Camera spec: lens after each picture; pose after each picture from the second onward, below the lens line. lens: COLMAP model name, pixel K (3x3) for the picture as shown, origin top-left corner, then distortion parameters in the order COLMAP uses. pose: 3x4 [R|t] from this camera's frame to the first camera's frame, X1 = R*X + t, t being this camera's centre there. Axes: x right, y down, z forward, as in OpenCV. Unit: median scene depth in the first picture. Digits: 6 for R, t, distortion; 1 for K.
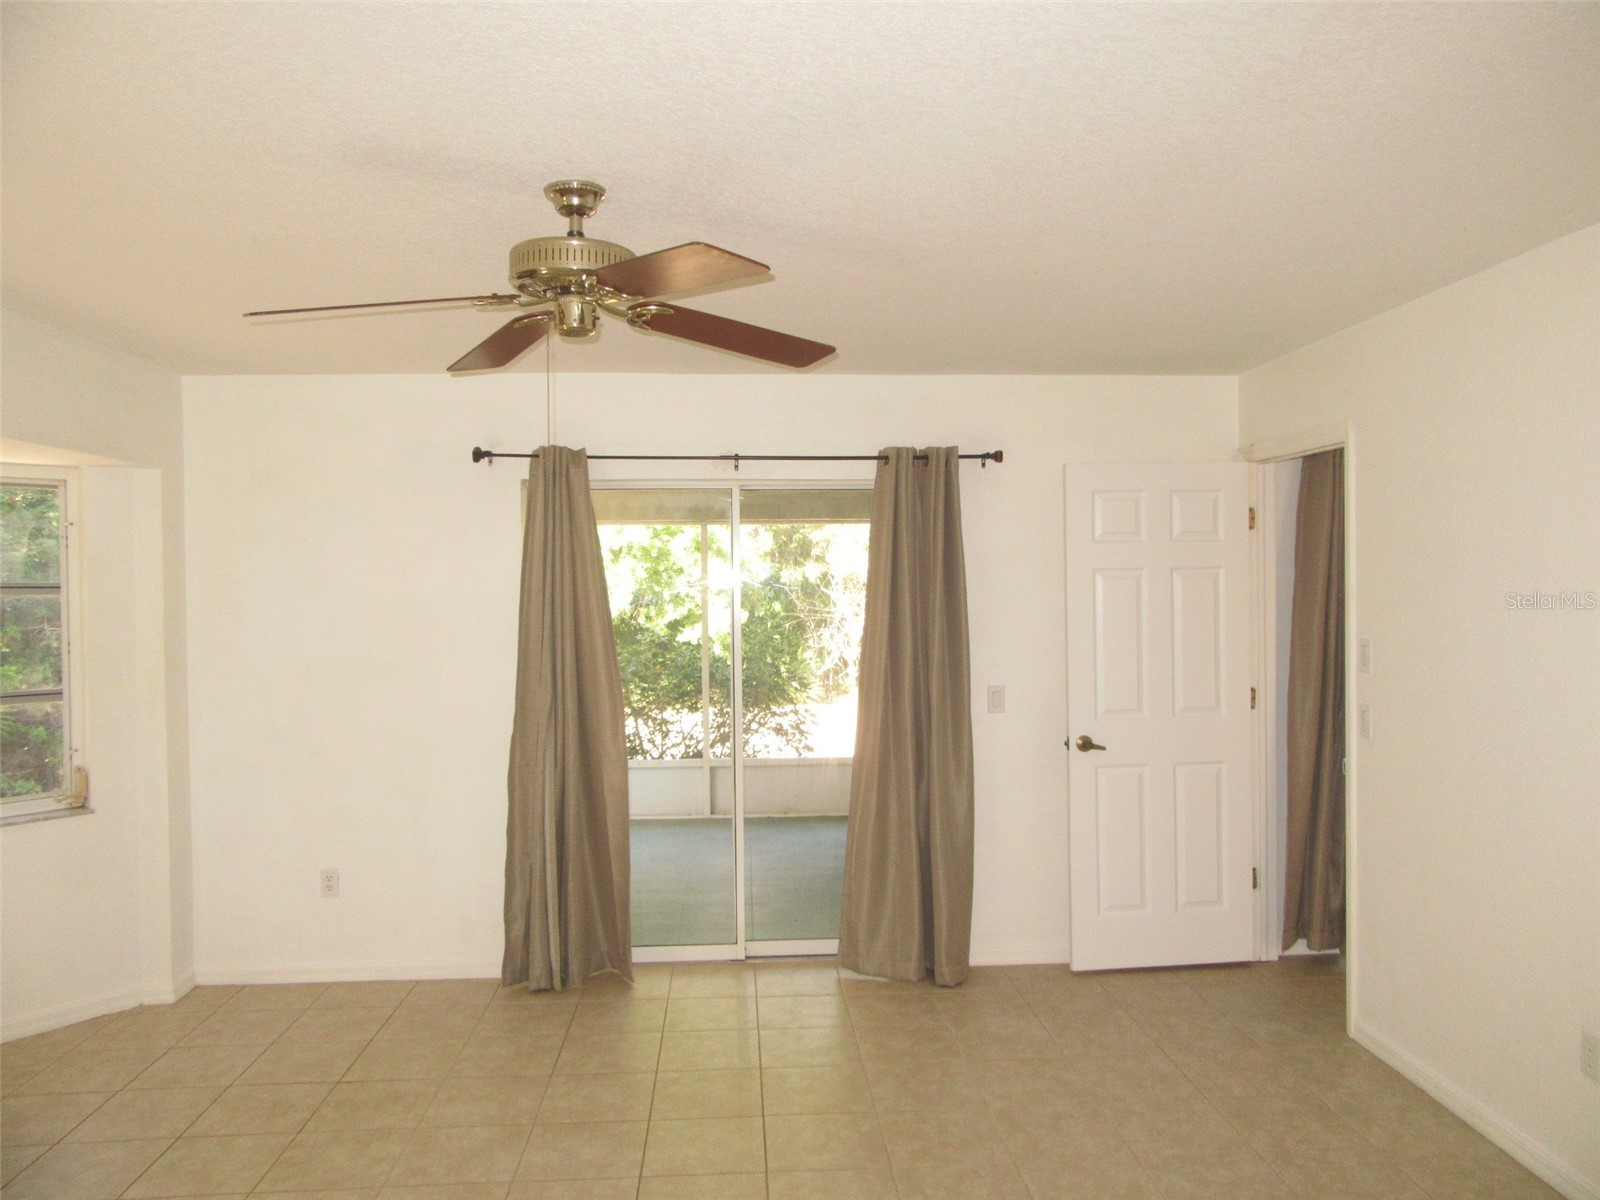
lens RADIAL K [[1170.4, 0, 804.1], [0, 1170.4, 592.5], [0, 0, 1]] dist [-0.026953, 0.029493]
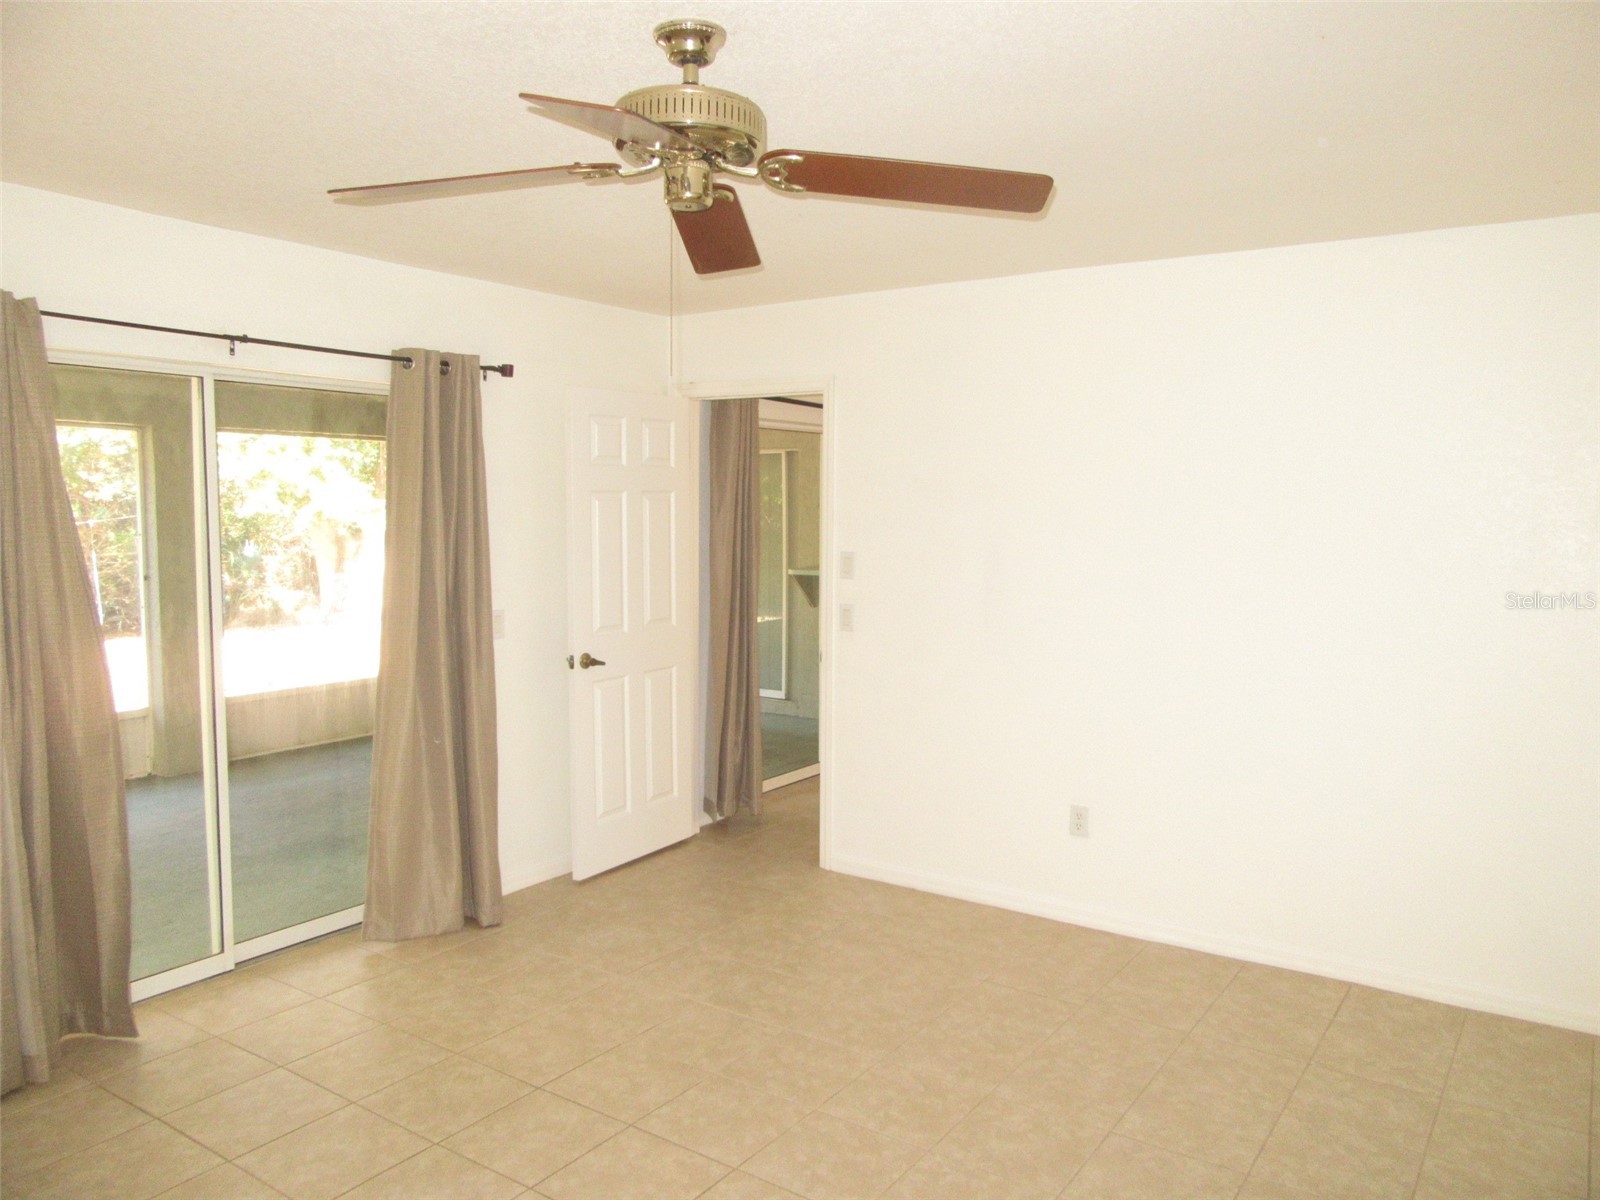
lens RADIAL K [[1170.4, 0, 812.0], [0, 1170.4, 597.0], [0, 0, 1]] dist [-0.026953, 0.029493]
pose [[0.611474, -0.051935, 0.789559, -0.448818], [-0.005062, 0.997567, 0.069537, 0.000682], [-0.791249, -0.046517, 0.609723, 0.216822]]
